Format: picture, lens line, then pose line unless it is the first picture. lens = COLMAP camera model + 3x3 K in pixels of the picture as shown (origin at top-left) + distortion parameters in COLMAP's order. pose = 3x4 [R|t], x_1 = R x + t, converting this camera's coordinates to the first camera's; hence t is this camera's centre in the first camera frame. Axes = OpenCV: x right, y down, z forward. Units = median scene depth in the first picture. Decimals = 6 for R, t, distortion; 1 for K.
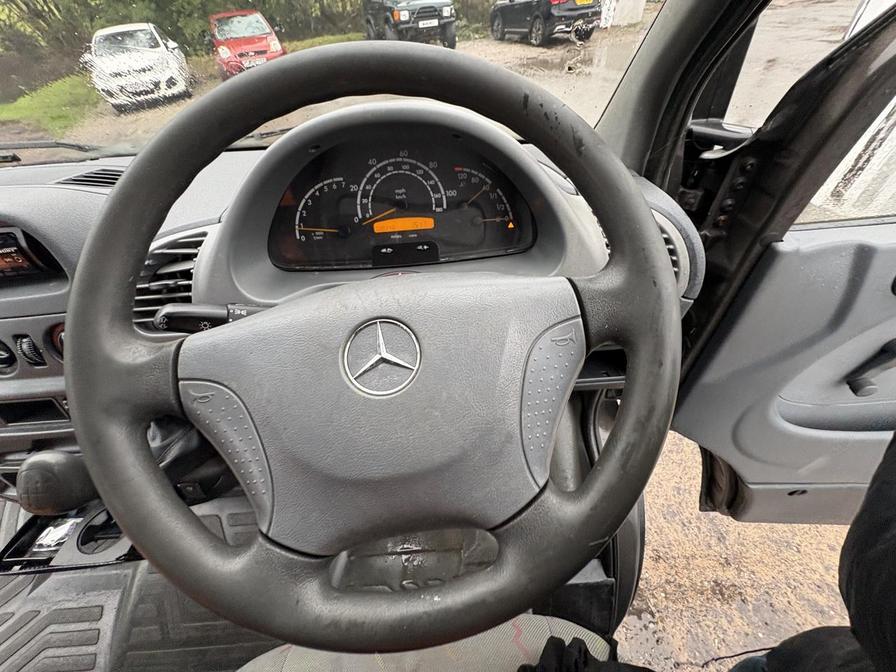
lens RADIAL K [[356.6, 0, 447.0], [0, 356.6, 338.1], [0, 0, 1]] dist [-0.000726, -0.000115]
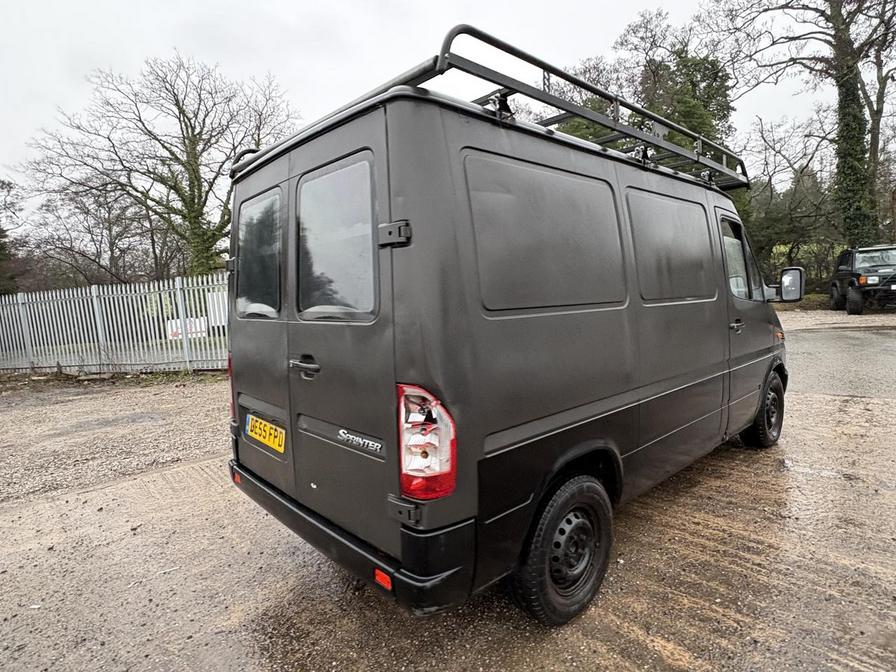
lens RADIAL K [[494.0, 0, 448.0], [0, 494.0, 336.0], [0, 0, 1]] dist [-0.000921, 0.001402]
pose [[0.637439, 0.099650, -0.764030, 3.927344], [-0.528052, 0.778610, -0.339009, 6.149937], [0.561099, 0.619545, 0.548937, -6.448319]]
